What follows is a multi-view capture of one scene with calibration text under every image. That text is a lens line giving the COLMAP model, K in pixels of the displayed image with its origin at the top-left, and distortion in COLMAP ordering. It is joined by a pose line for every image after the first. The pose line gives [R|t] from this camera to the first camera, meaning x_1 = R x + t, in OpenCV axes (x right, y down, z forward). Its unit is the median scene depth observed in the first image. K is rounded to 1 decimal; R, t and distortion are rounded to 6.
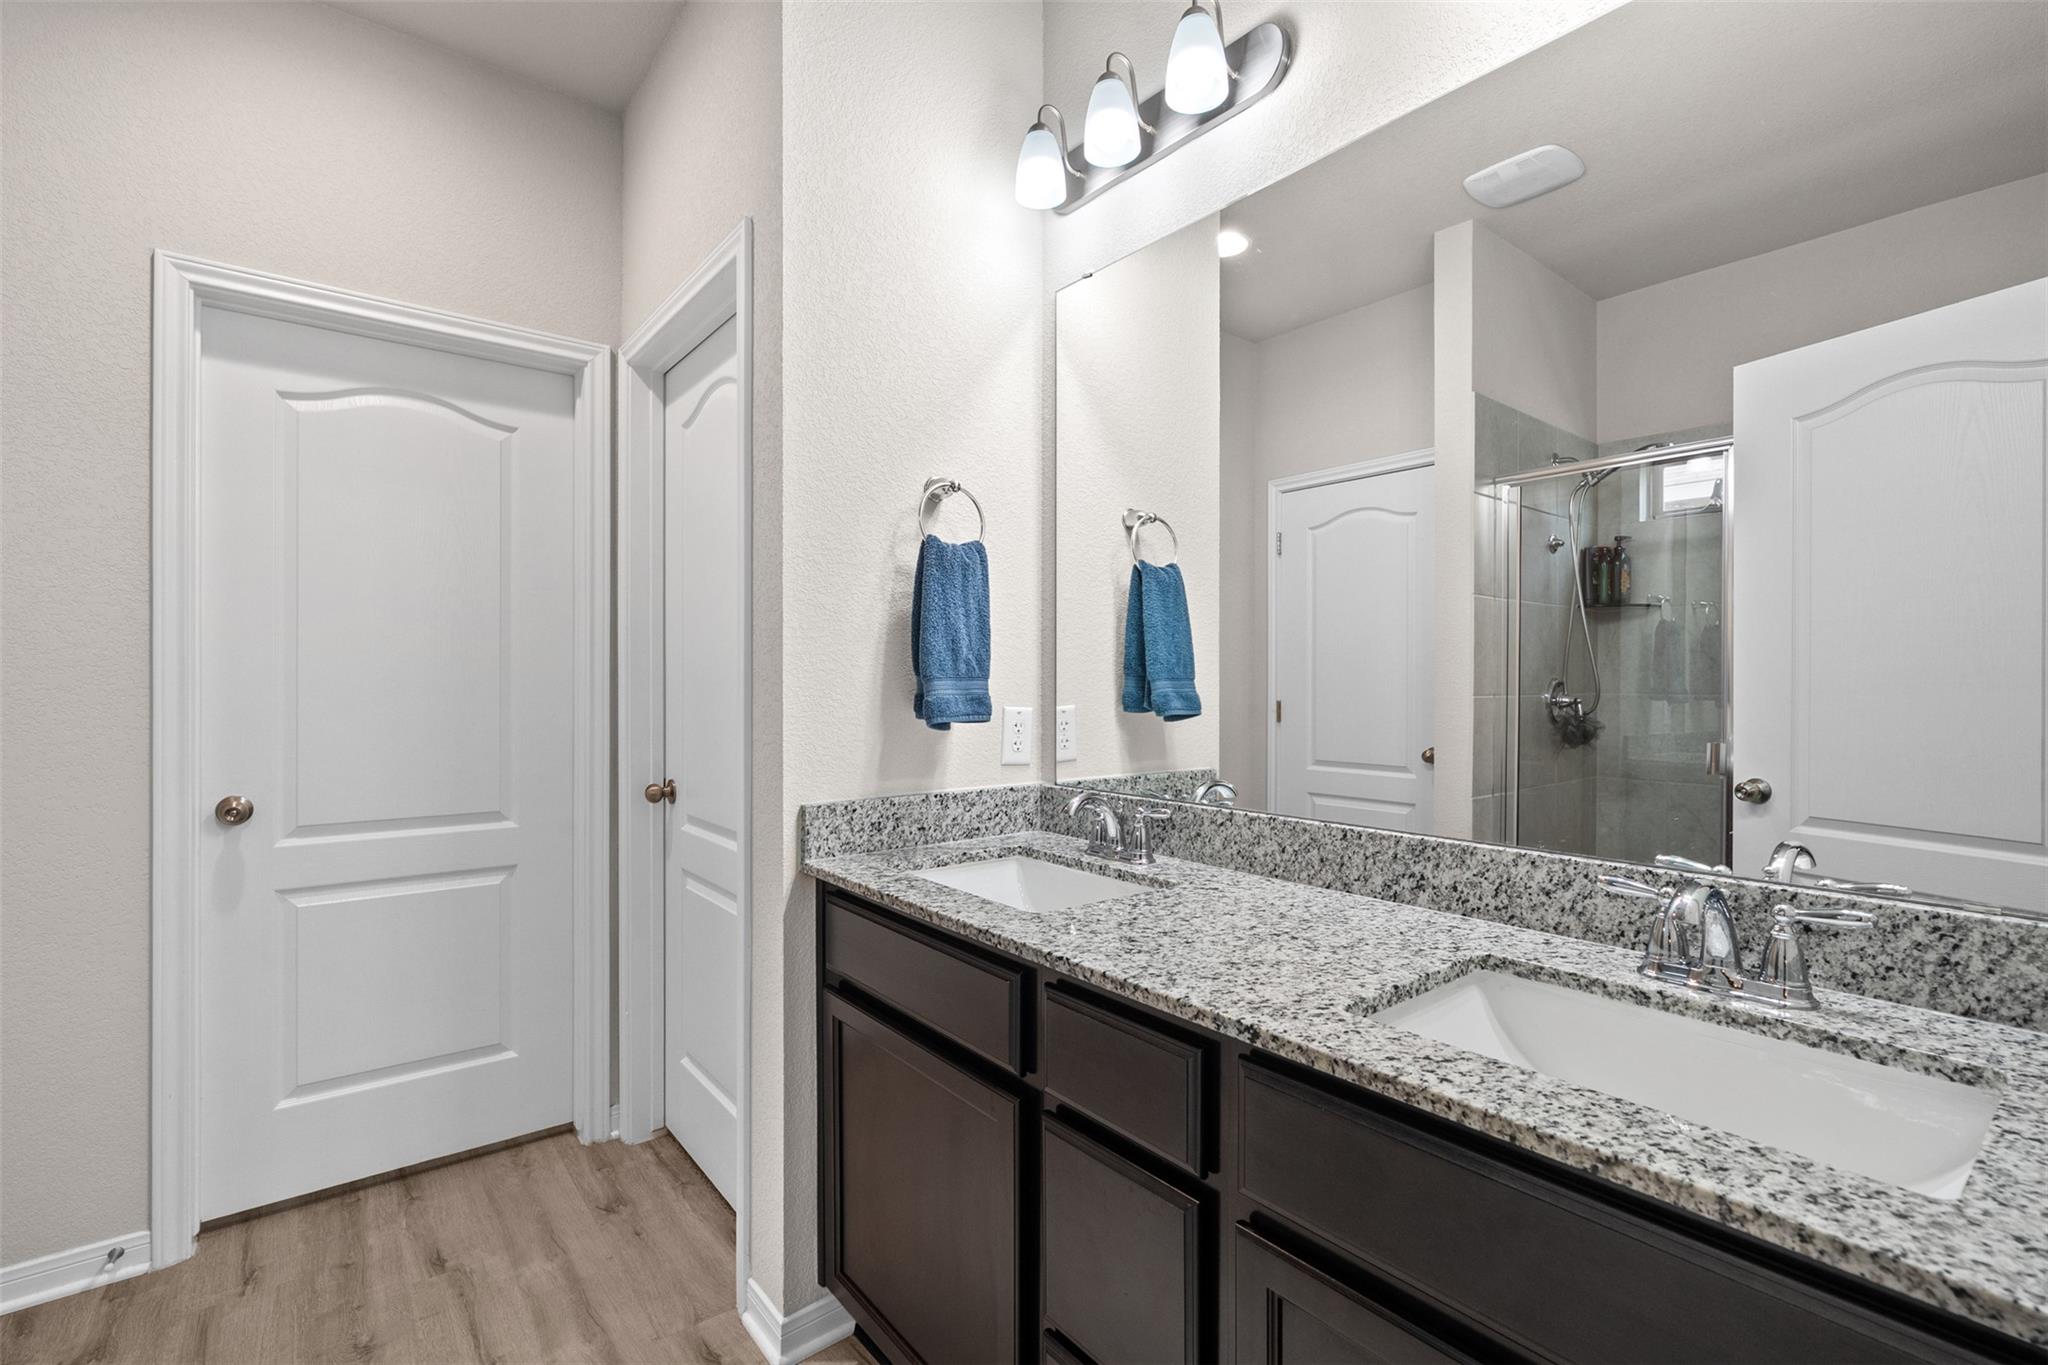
lens RADIAL K [[919.5, 0, 1022.5], [0, 919.5, 686.4], [0, 0, 1]] dist [-0.006007, 0.002856]
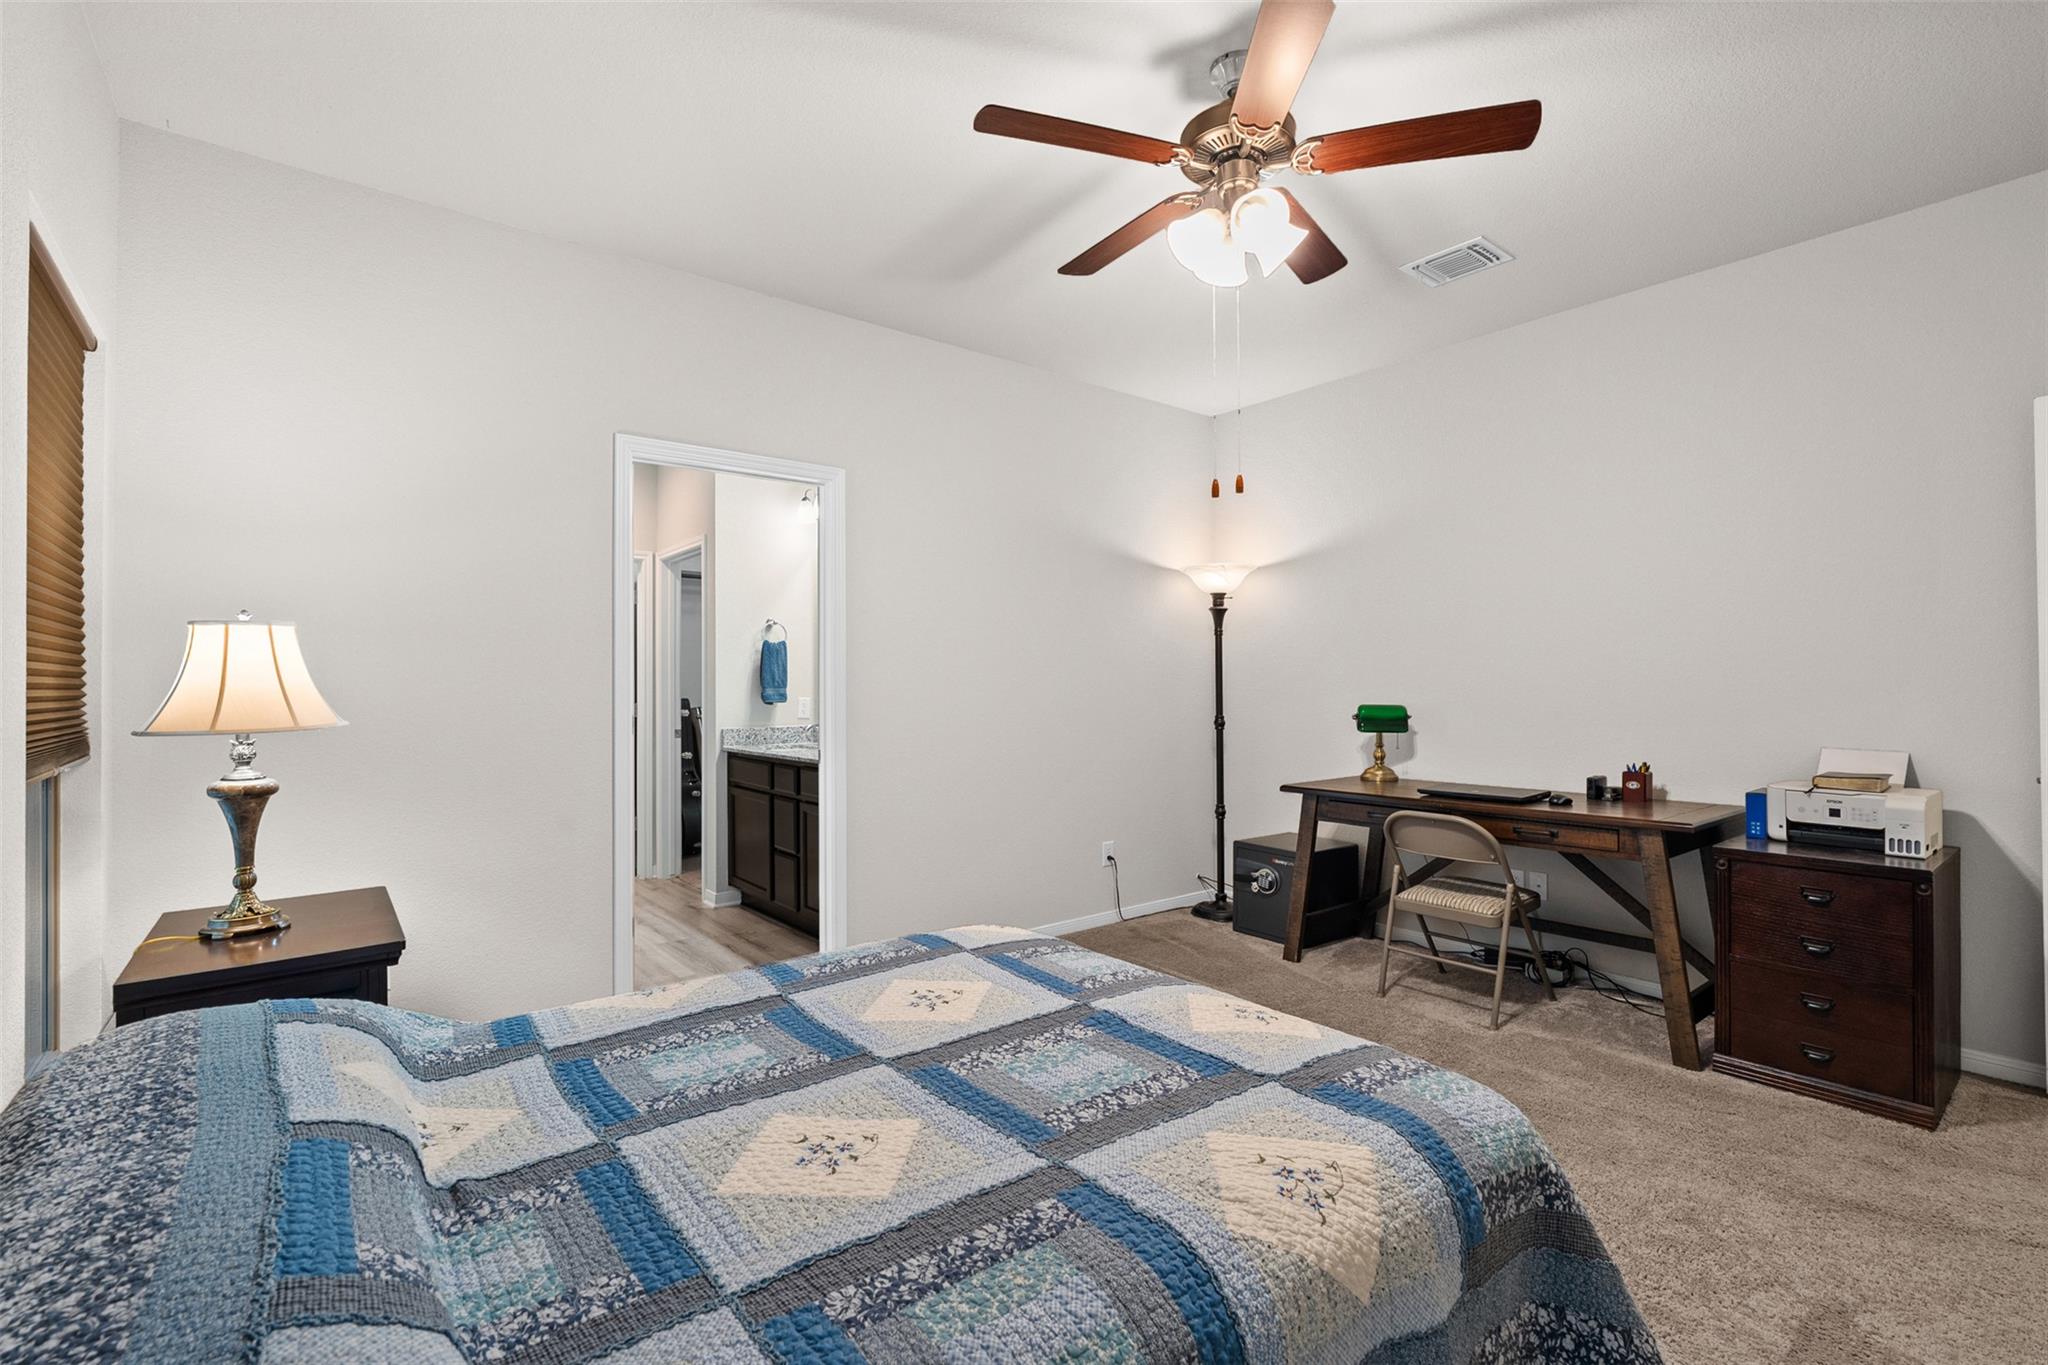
lens RADIAL K [[919.5, 0, 1026.7], [0, 919.5, 682.6], [0, 0, 1]] dist [-0.006007, 0.002856]
pose [[0.999924, -0.005381, 0.011069, 0.711838], [0.005462, 0.999958, -0.007308, 0.001109], [-0.011029, 0.007368, 0.999912, -1.997053]]
